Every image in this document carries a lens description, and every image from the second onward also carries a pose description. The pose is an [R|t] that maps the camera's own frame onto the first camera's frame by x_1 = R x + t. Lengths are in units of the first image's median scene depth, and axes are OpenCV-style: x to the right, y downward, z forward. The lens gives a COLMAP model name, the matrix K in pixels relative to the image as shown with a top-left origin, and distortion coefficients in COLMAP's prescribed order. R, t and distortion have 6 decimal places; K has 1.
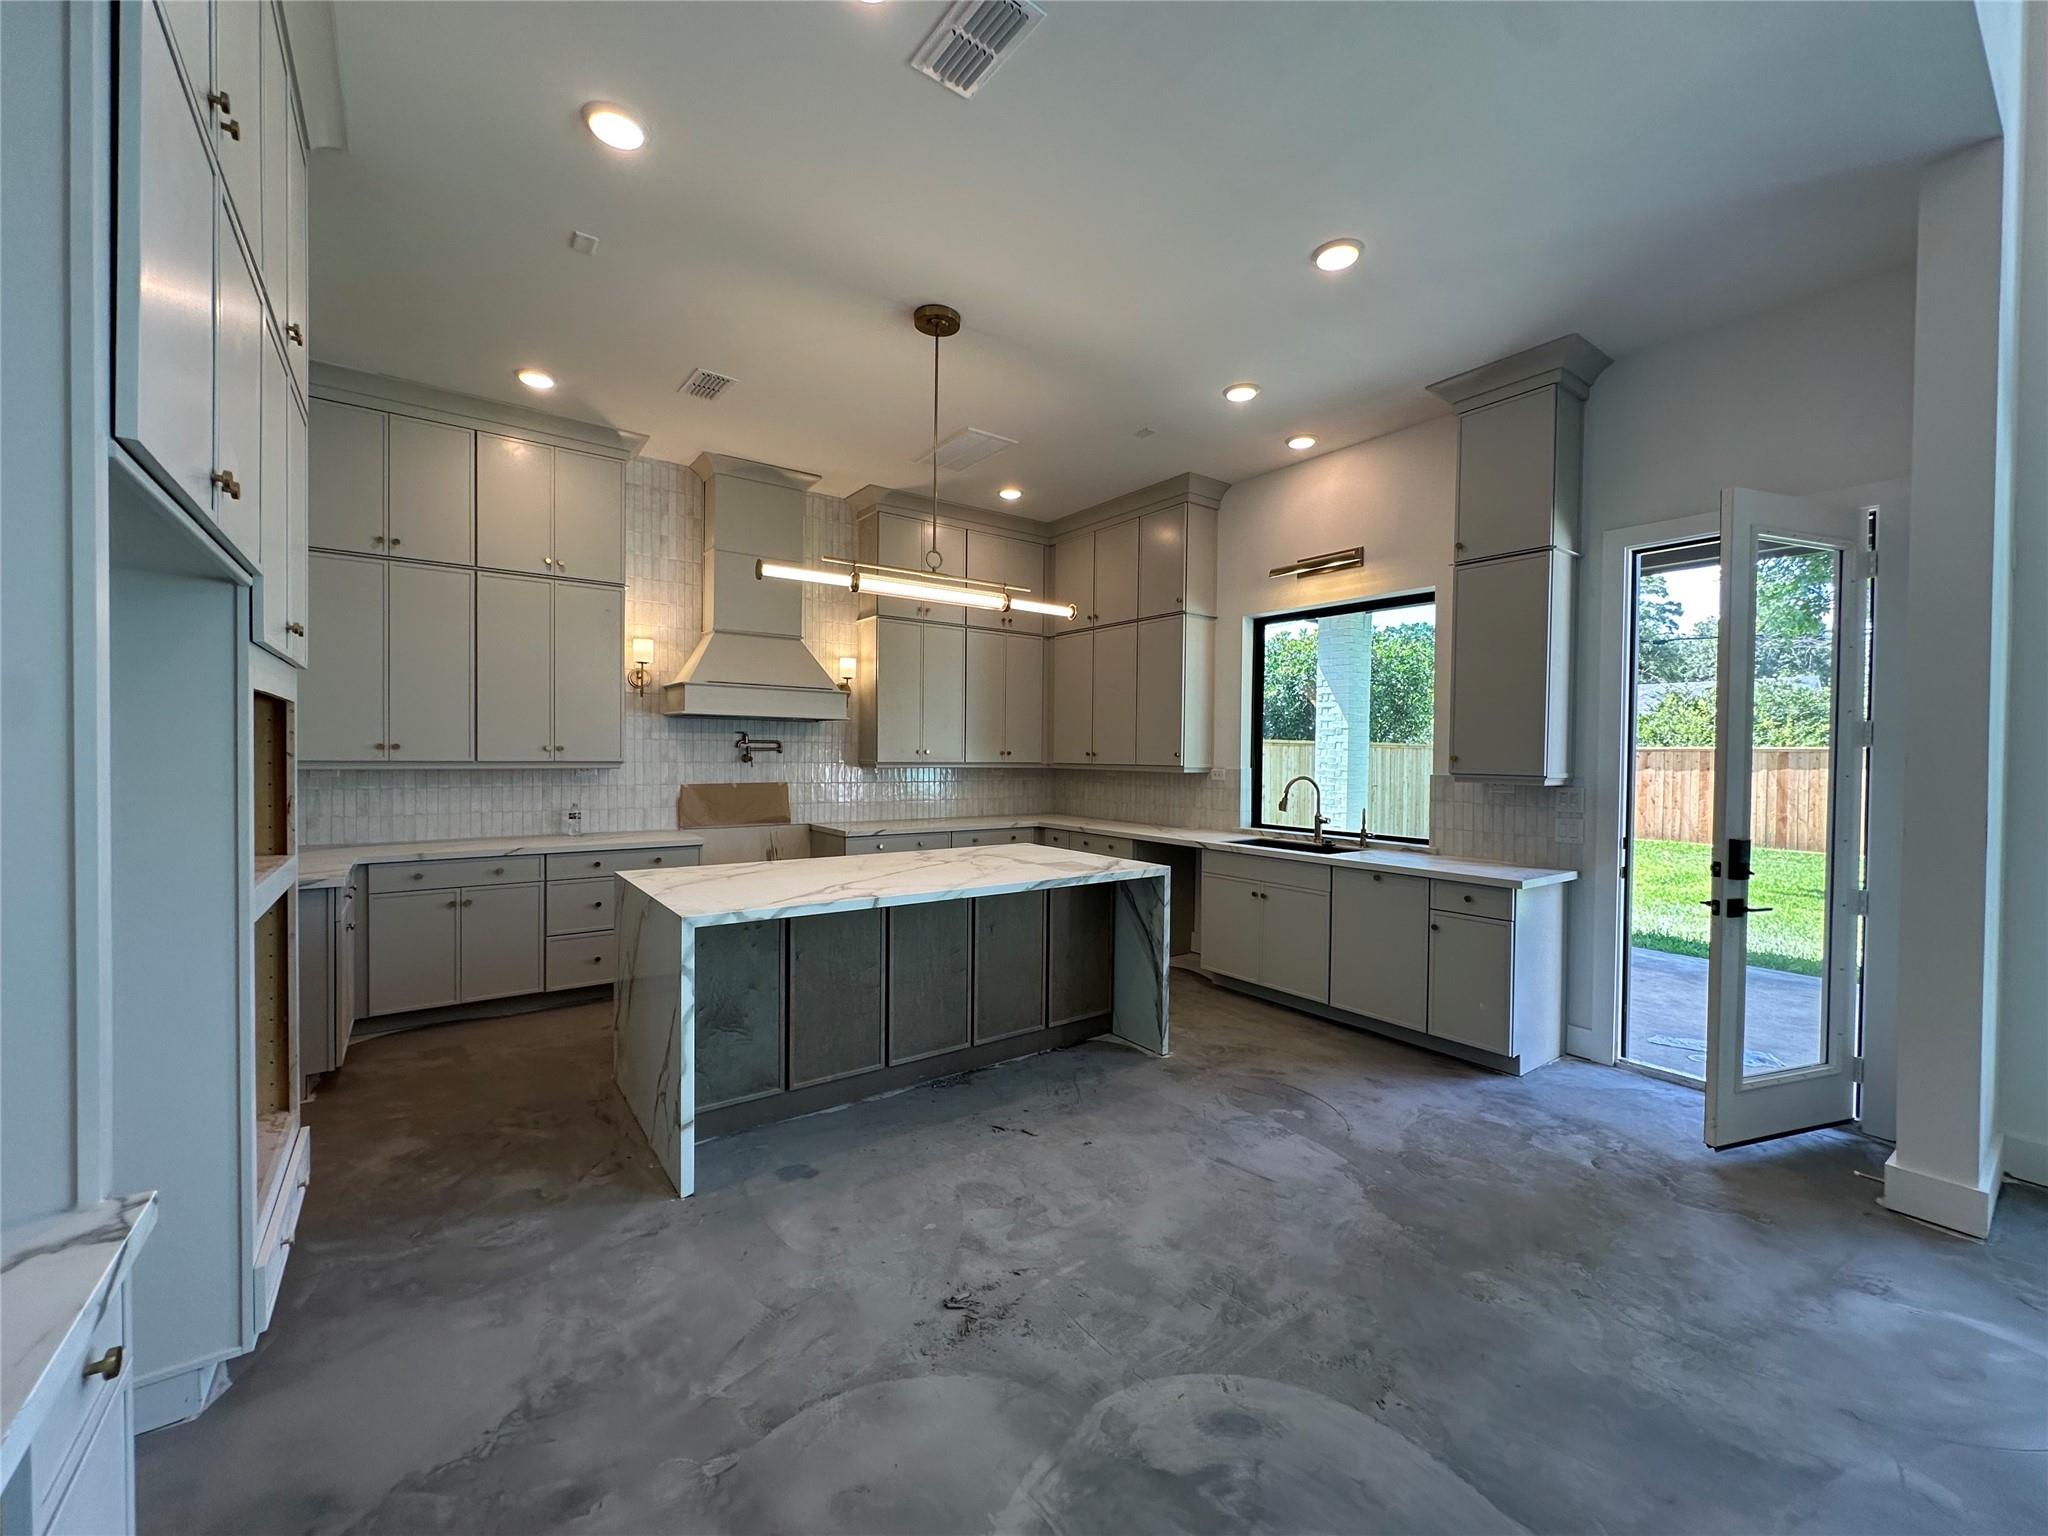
lens RADIAL K [[812.4, 0, 1023.4], [0, 812.4, 766.0], [0, 0, 1]] dist [-0.003574, 0.000992]
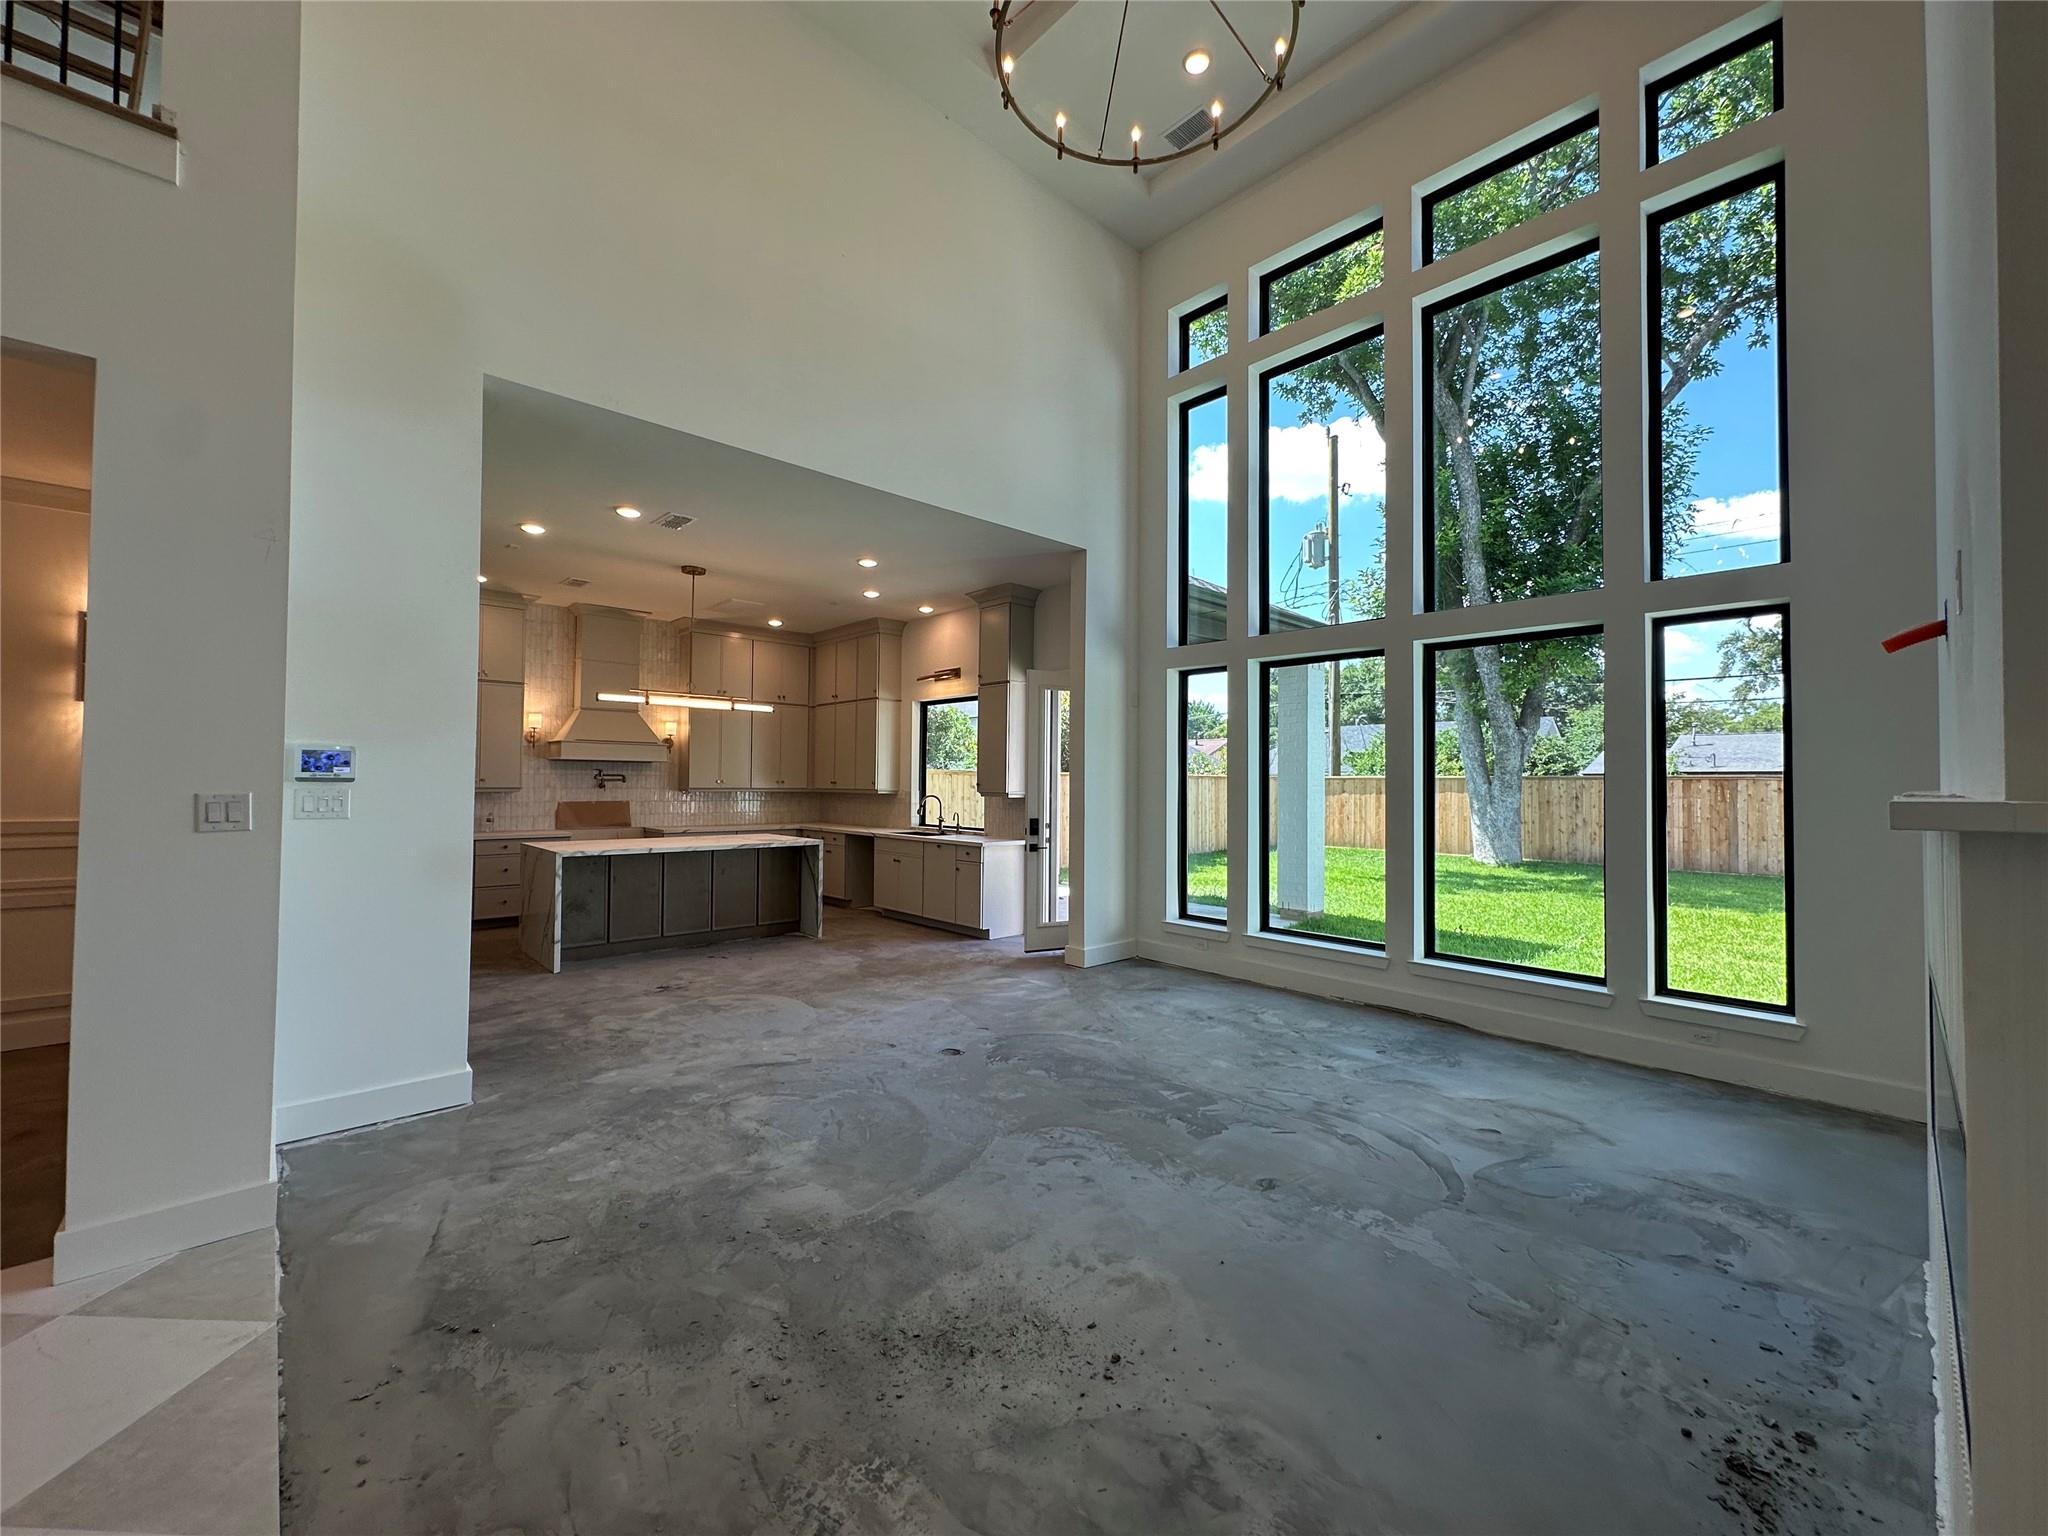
lens RADIAL K [[812.4, 0, 1023.4], [0, 812.4, 766.0], [0, 0, 1]] dist [-0.003574, 0.000992]
pose [[0.992974, -0.000081, 0.118333, 0.411524], [0.004197, 0.999395, -0.034530, 0.014573], [-0.118259, 0.034784, 0.992373, -0.959109]]
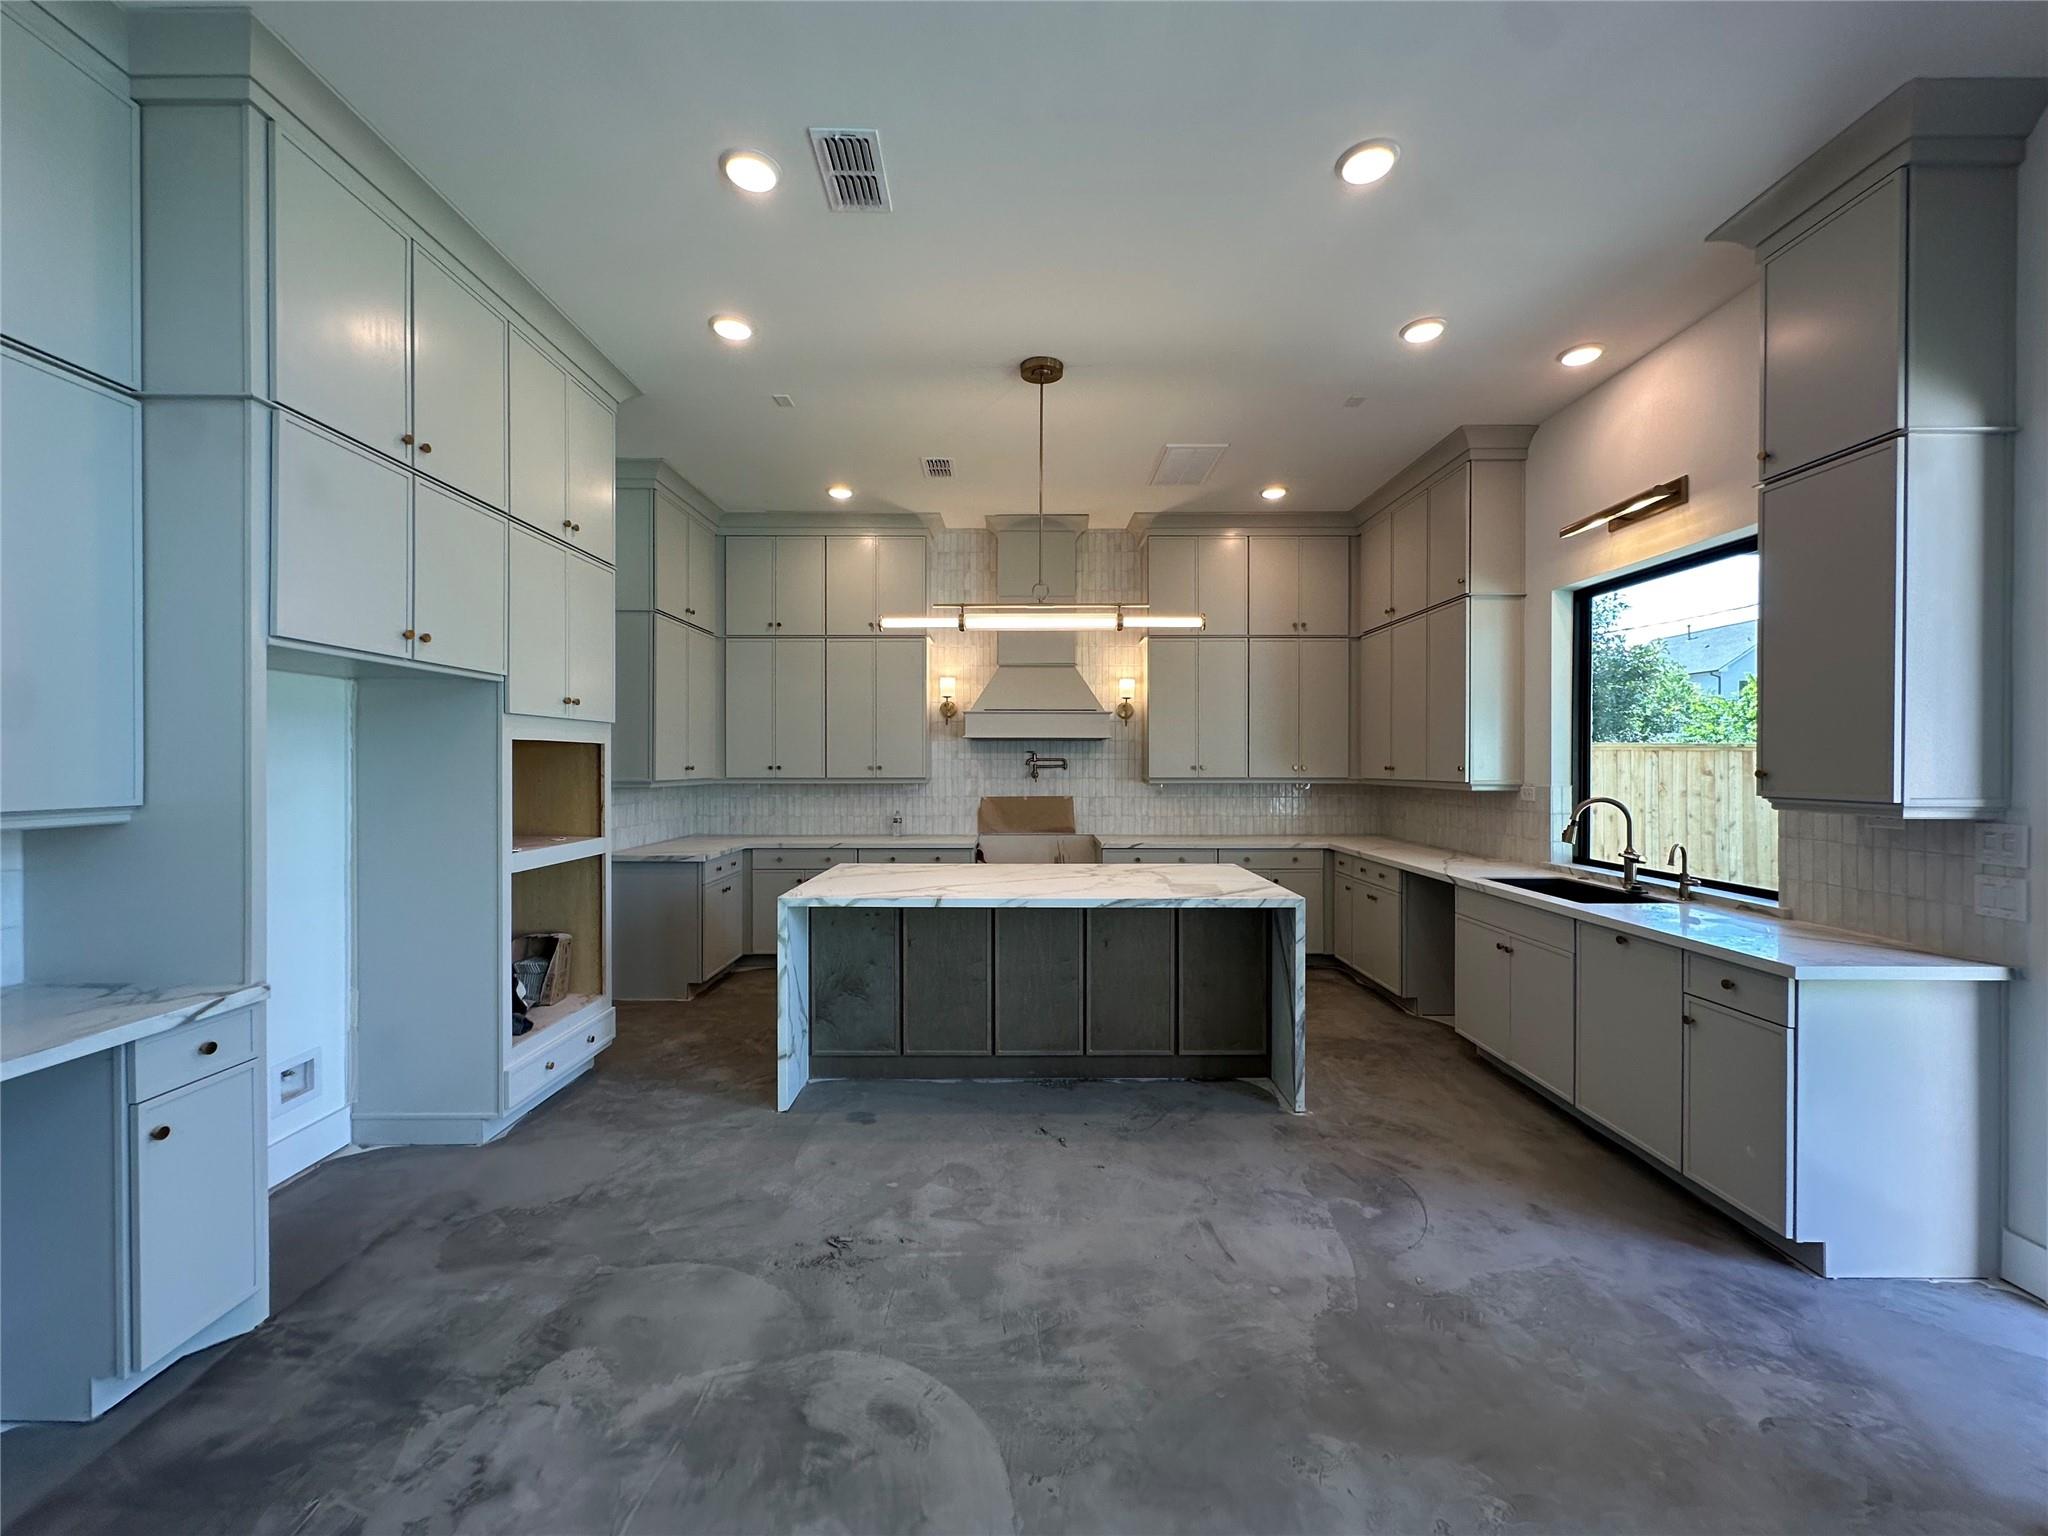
lens RADIAL K [[812.4, 0, 1023.4], [0, 812.4, 766.0], [0, 0, 1]] dist [-0.003574, 0.000992]
pose [[0.807265, -0.008318, -0.590131, 0.437226], [-0.000847, 0.999883, -0.015252, -0.005520], [0.590189, 0.012812, 0.807163, 0.105000]]
